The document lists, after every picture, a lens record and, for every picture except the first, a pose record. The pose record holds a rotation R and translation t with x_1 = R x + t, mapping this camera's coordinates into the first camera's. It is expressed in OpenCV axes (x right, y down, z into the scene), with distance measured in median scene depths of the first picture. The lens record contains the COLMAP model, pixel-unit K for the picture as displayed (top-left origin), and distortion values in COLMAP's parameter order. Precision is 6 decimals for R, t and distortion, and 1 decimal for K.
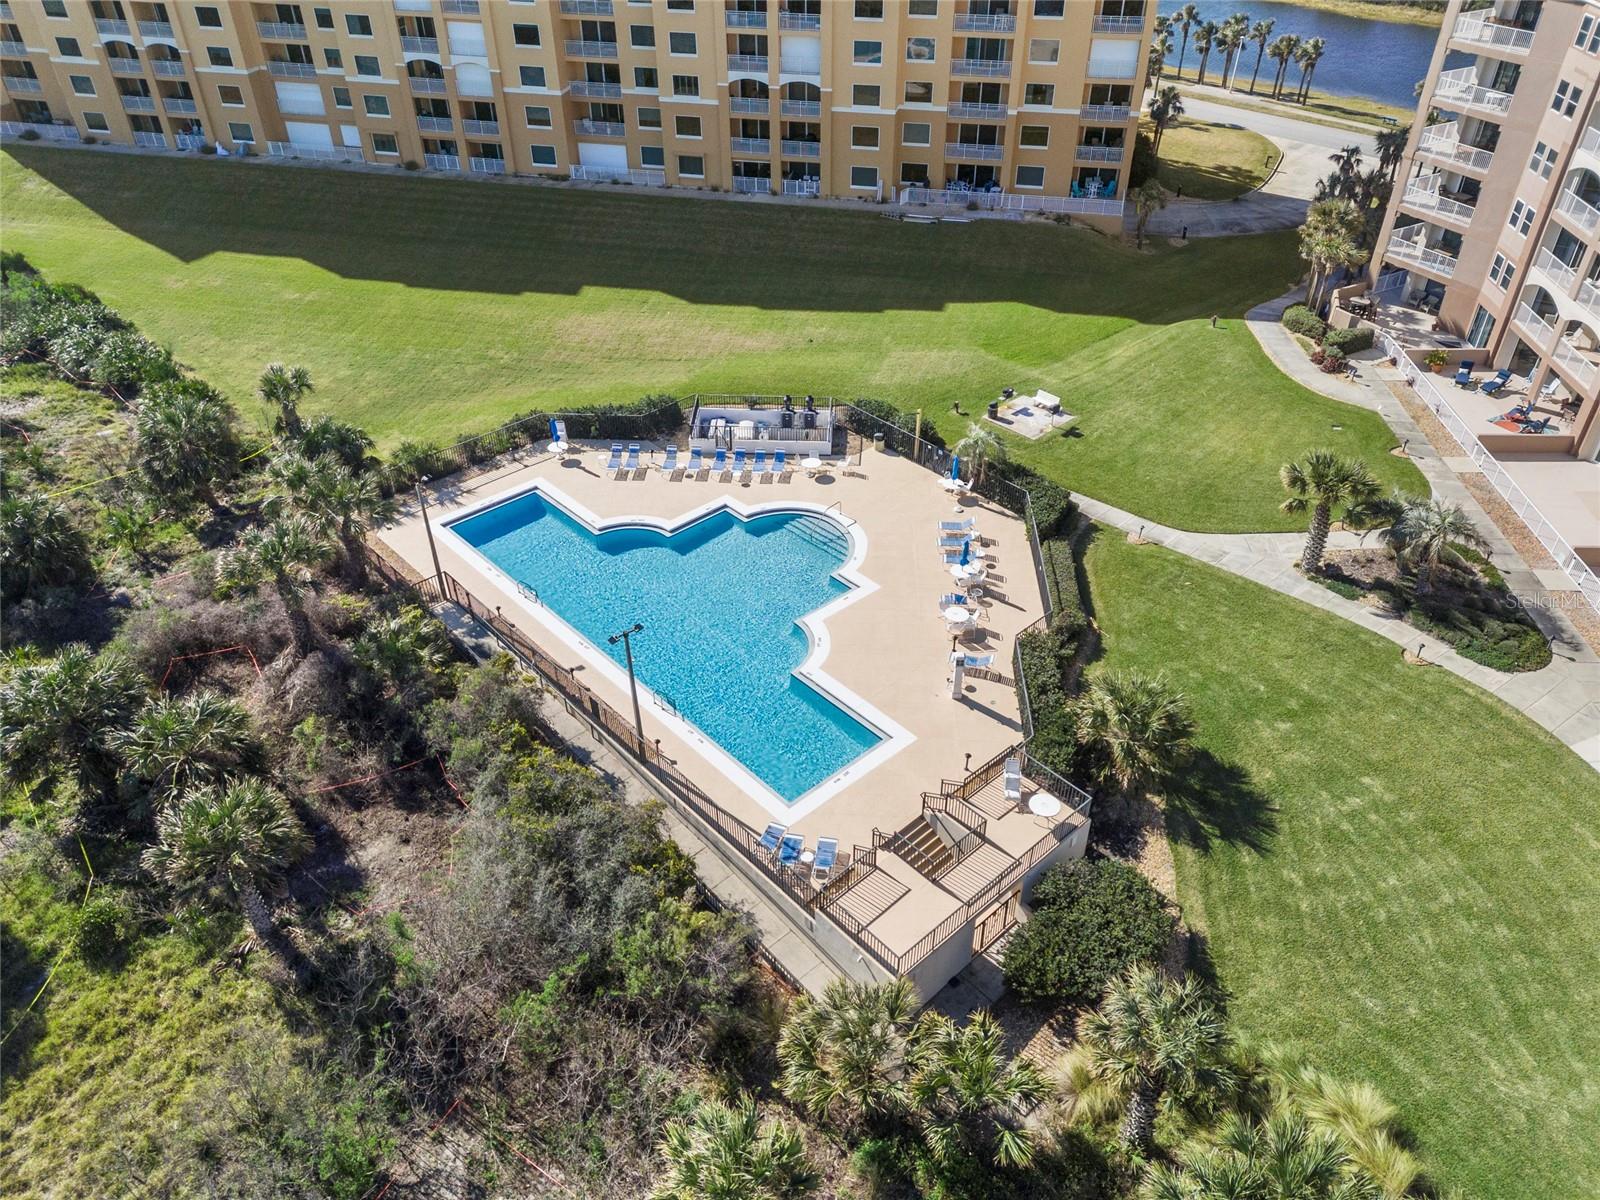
lens RADIAL K [[1153.5, 0, 808.6], [0, 1153.5, 598.3], [0, 0, 1]] dist [0.057296, -0.041338]
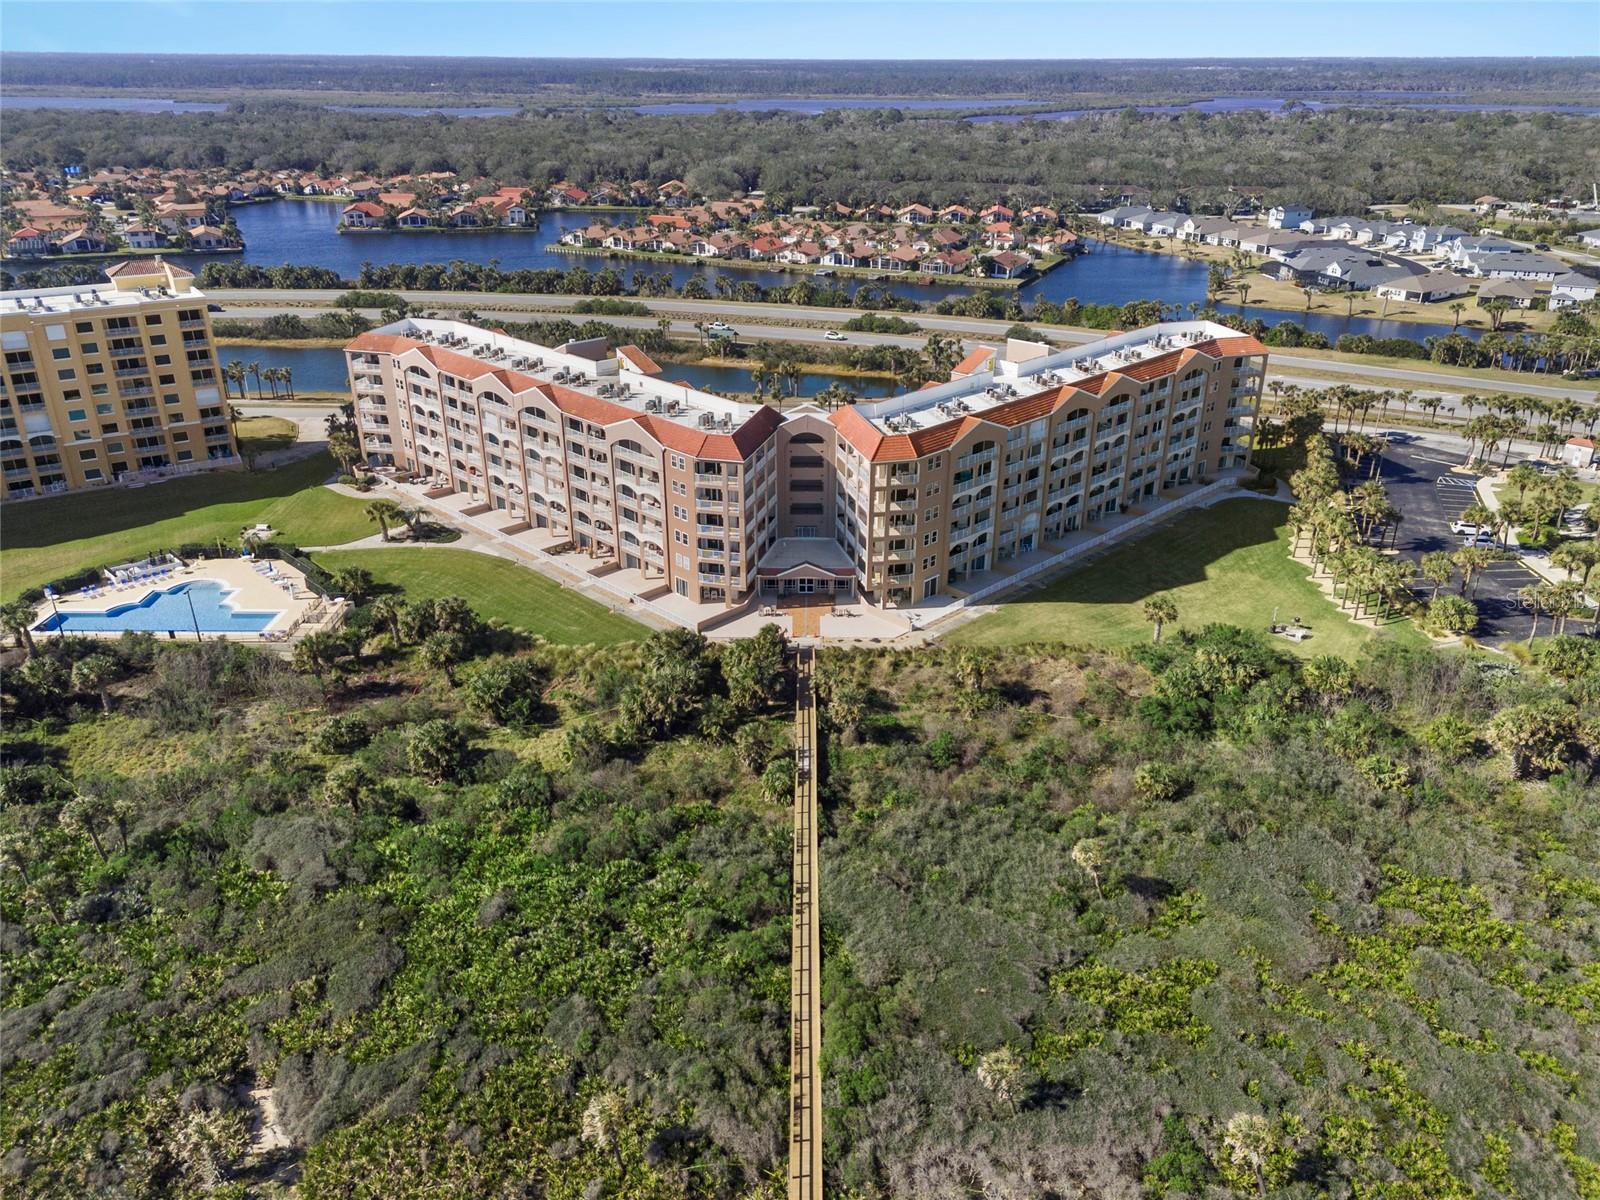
lens RADIAL K [[1153.5, 0, 798.5], [0, 1153.5, 594.6], [0, 0, 1]] dist [0.057296, -0.041338]
pose [[0.674461, -0.295920, 0.676413, -0.682190], [0.438583, 0.897581, -0.044640, 0.522728], [-0.593926, 0.326771, 0.735169, -1.324802]]
